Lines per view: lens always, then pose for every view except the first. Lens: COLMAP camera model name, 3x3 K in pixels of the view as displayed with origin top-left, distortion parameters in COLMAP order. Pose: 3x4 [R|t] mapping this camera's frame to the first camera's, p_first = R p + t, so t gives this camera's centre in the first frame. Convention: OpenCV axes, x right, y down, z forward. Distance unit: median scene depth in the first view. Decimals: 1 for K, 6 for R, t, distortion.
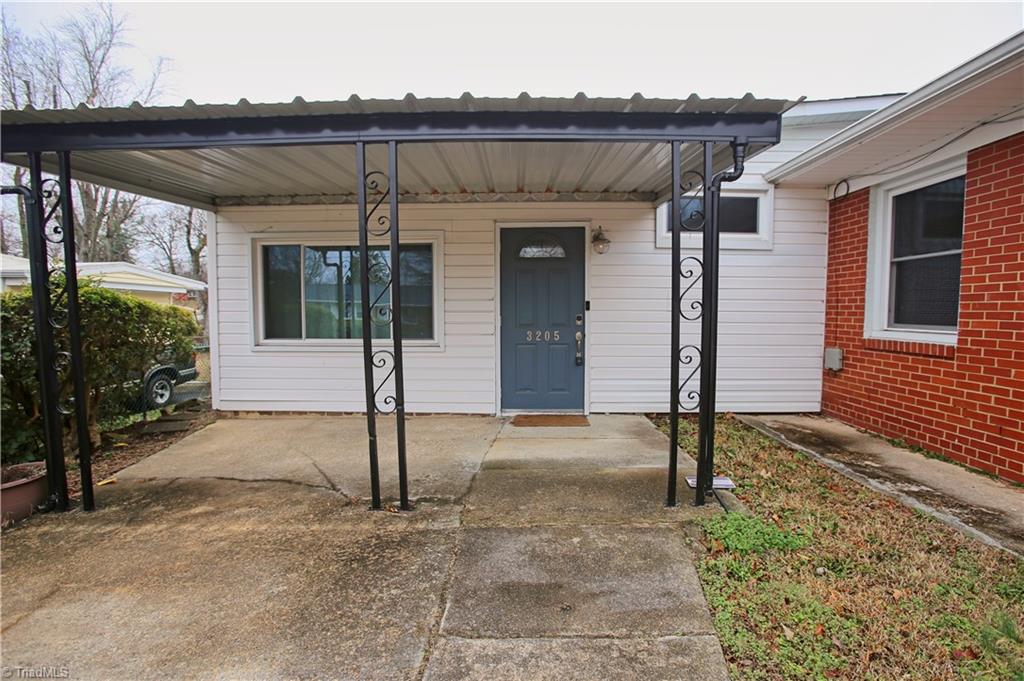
lens RADIAL K [[475.3, 0, 518.1], [0, 475.3, 348.1], [0, 0, 1]] dist [-0.042069, 0.000166]
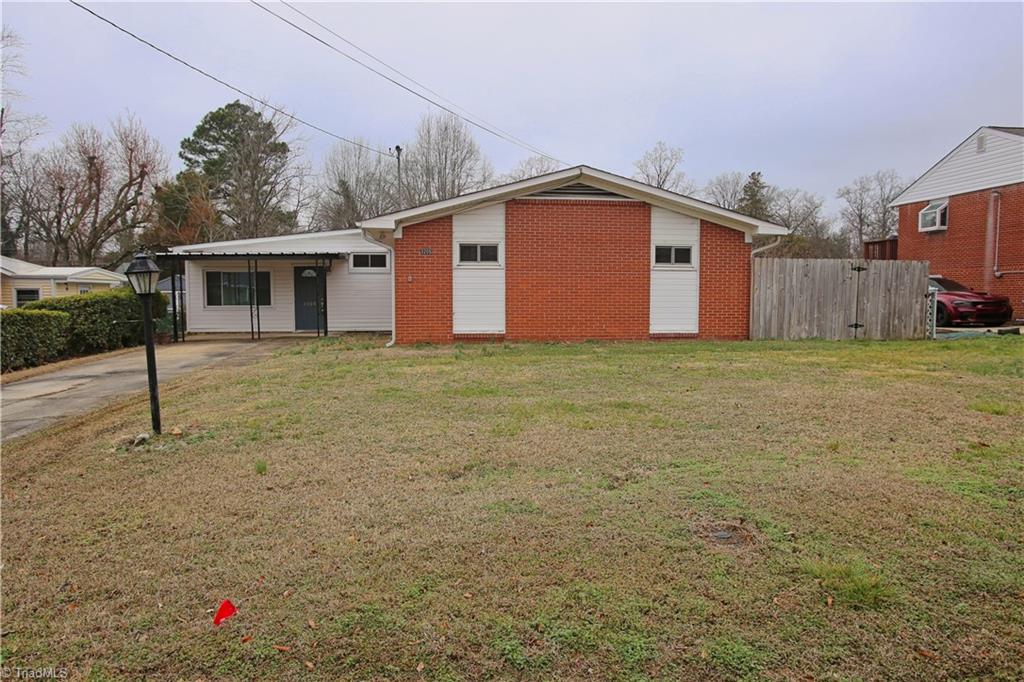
lens RADIAL K [[702.0, 0, 504.9], [0, 702.0, 347.6], [0, 0, 1]] dist [-0.042467, 0.005567]
pose [[0.993489, -0.014361, 0.113015, 0.743912], [0.008663, 0.998674, 0.050745, 0.035047], [-0.113594, -0.049436, 0.992297, -3.354105]]
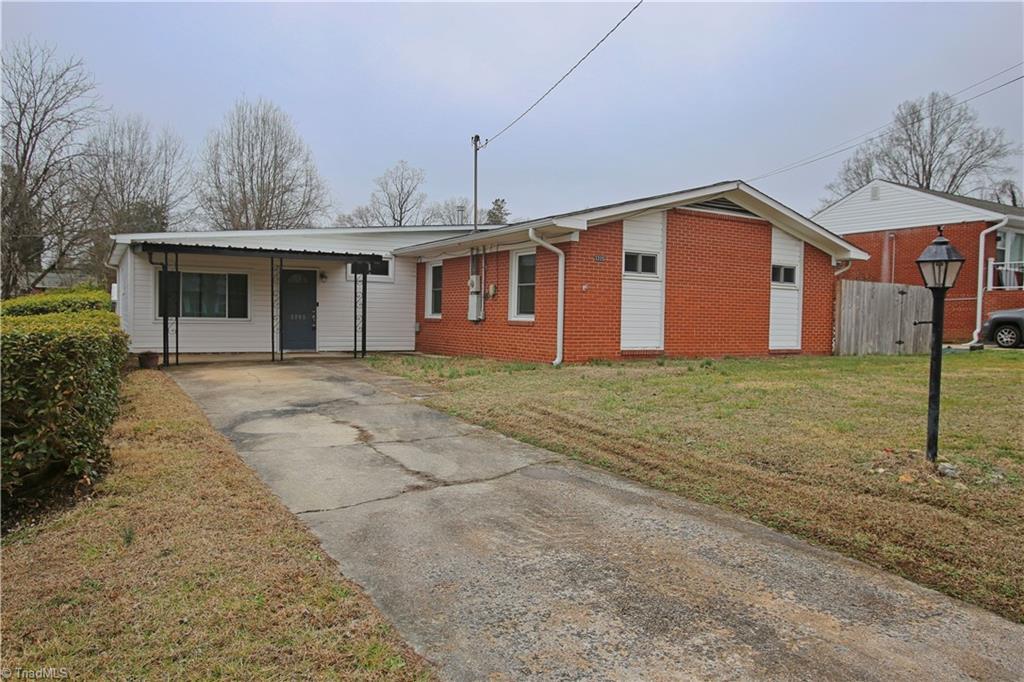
lens RADIAL K [[730.8, 0, 518.2], [0, 730.8, 337.4], [0, 0, 1]] dist [-0.040053, 0.001278]
pose [[0.844056, -0.004986, 0.536233, -0.937964], [0.002939, 0.999985, 0.004672, 0.060291], [-0.536248, -0.002368, 0.844057, -2.538963]]
